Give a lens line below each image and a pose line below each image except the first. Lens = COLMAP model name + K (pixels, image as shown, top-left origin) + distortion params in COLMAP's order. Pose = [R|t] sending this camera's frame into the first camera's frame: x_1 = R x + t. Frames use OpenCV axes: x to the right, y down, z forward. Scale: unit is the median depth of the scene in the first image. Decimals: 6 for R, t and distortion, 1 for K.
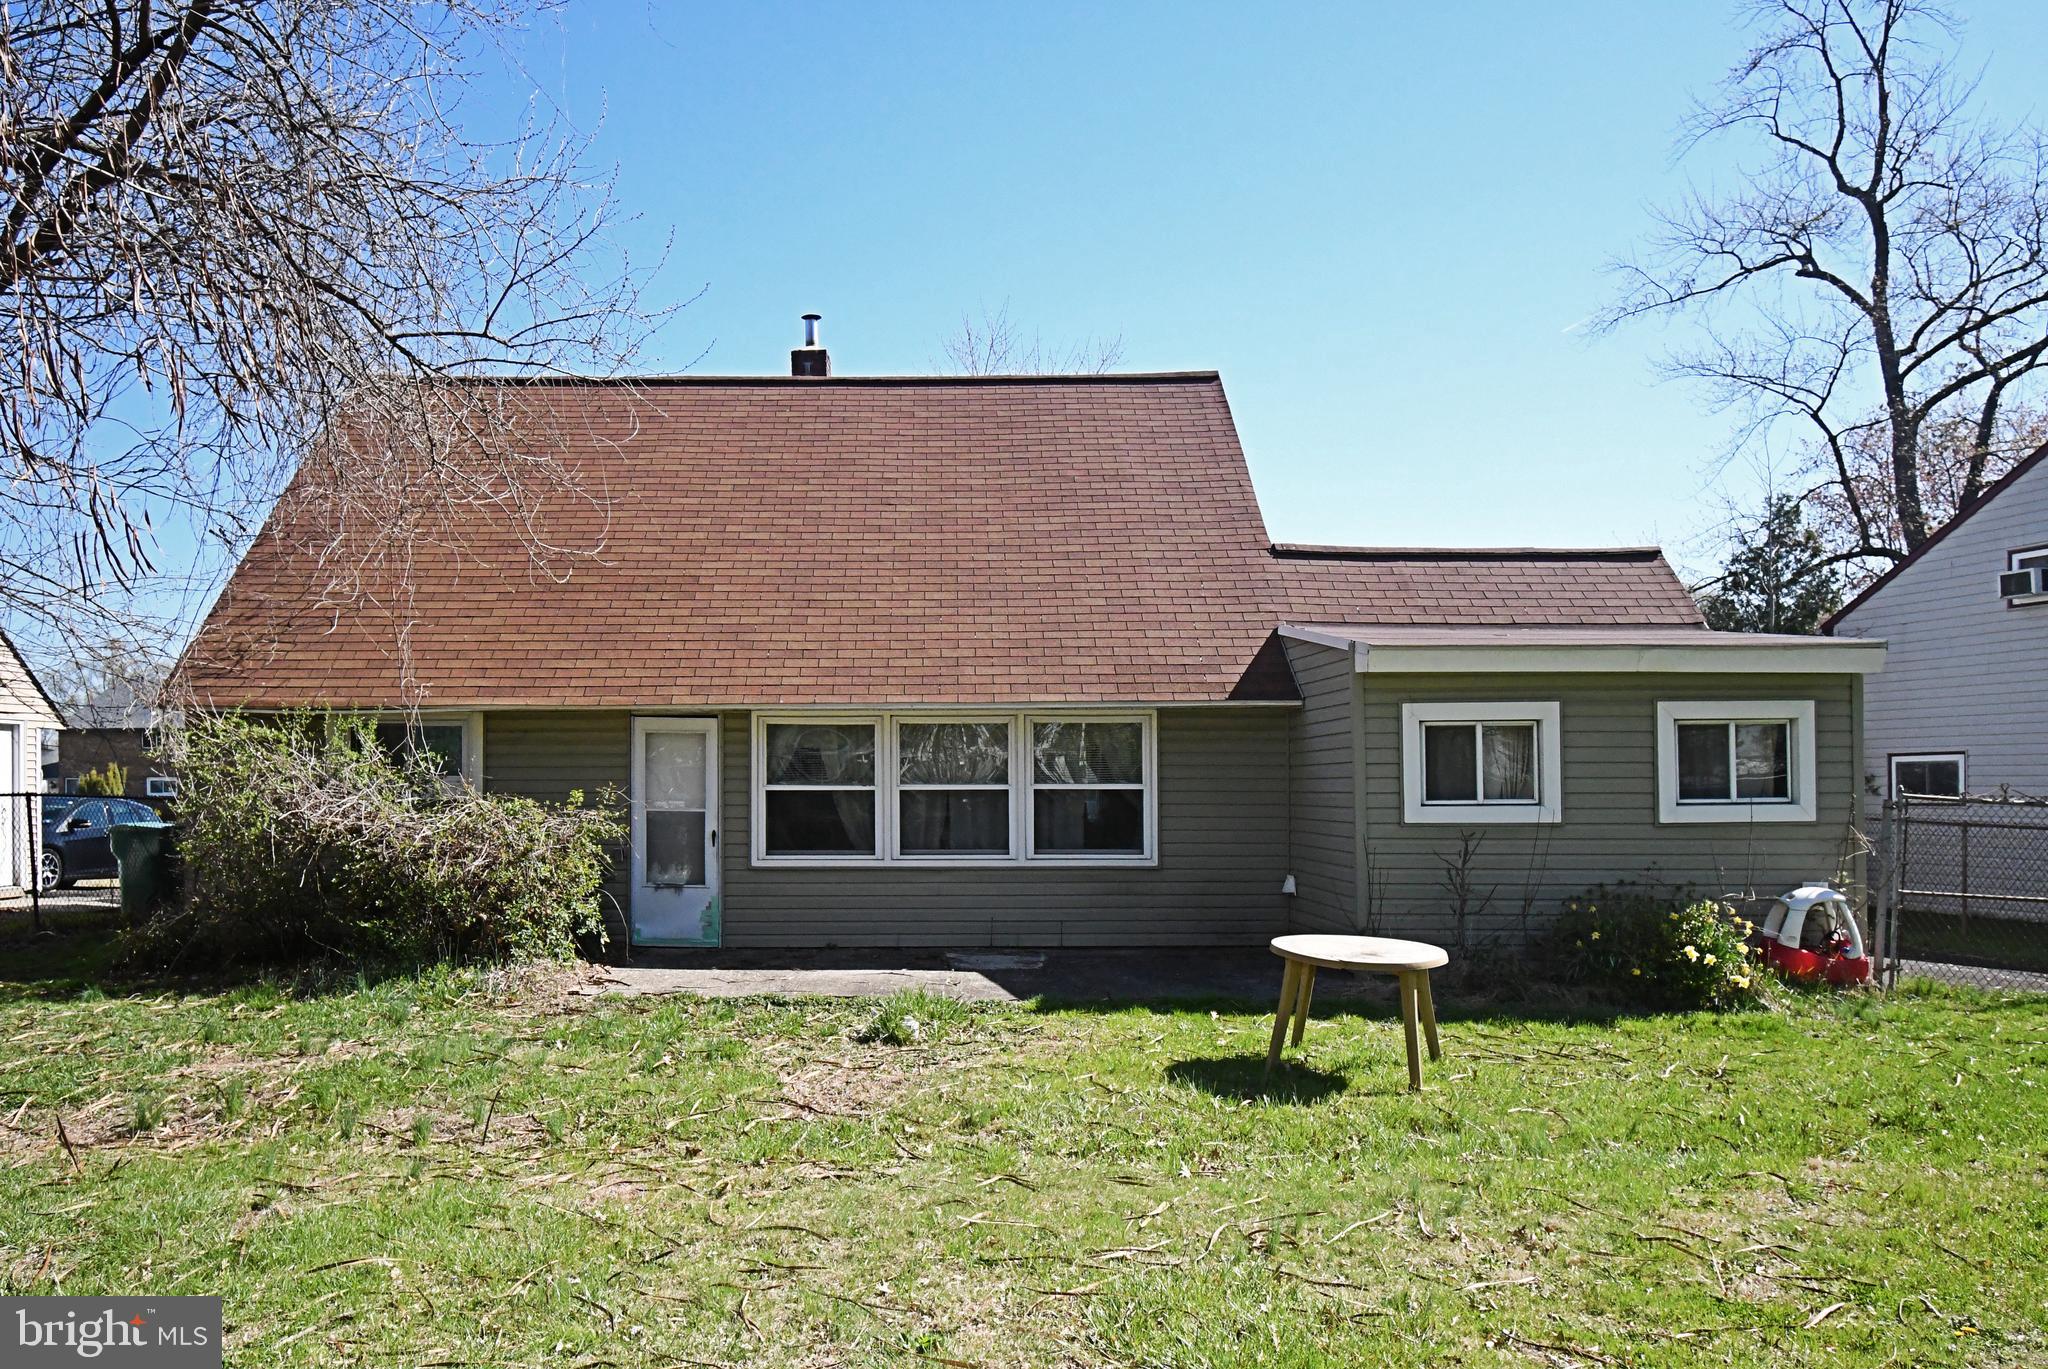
lens RADIAL K [[1687.1, 0, 1024.0], [0, 1687.1, 684.5], [0, 0, 1]] dist [0.000324, -0.000883]
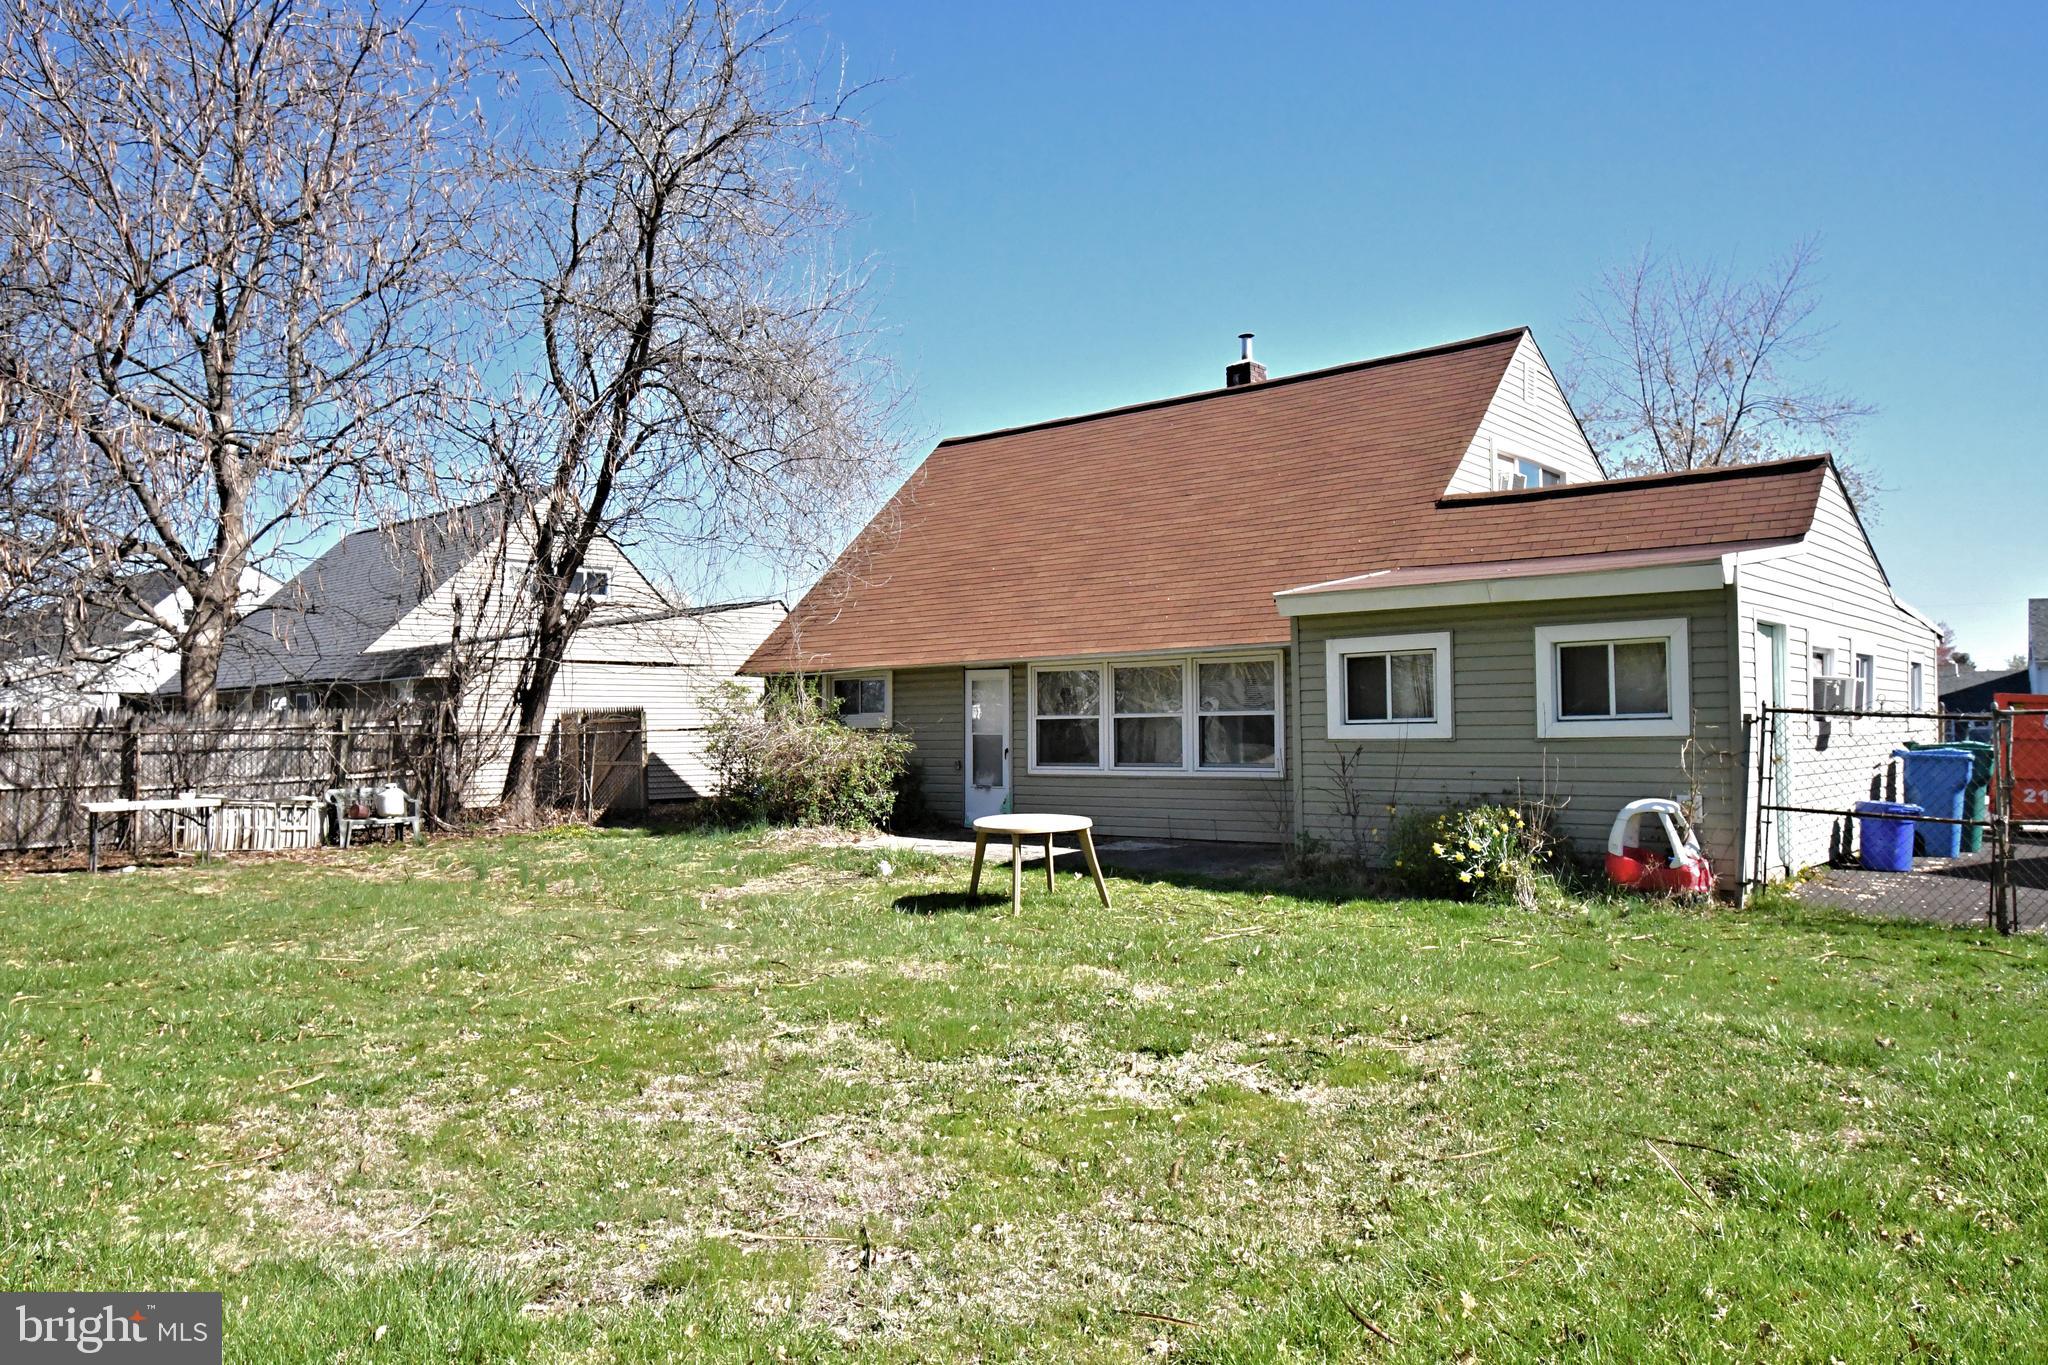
lens RADIAL K [[1687.1, 0, 1024.0], [0, 1687.1, 682.5], [0, 0, 1]] dist [0.000324, -0.000883]
pose [[0.727438, -0.027546, -0.685620, 0.881815], [0.049363, 0.998706, 0.012249, 0.016223], [0.684395, -0.042755, 0.727856, -0.021003]]
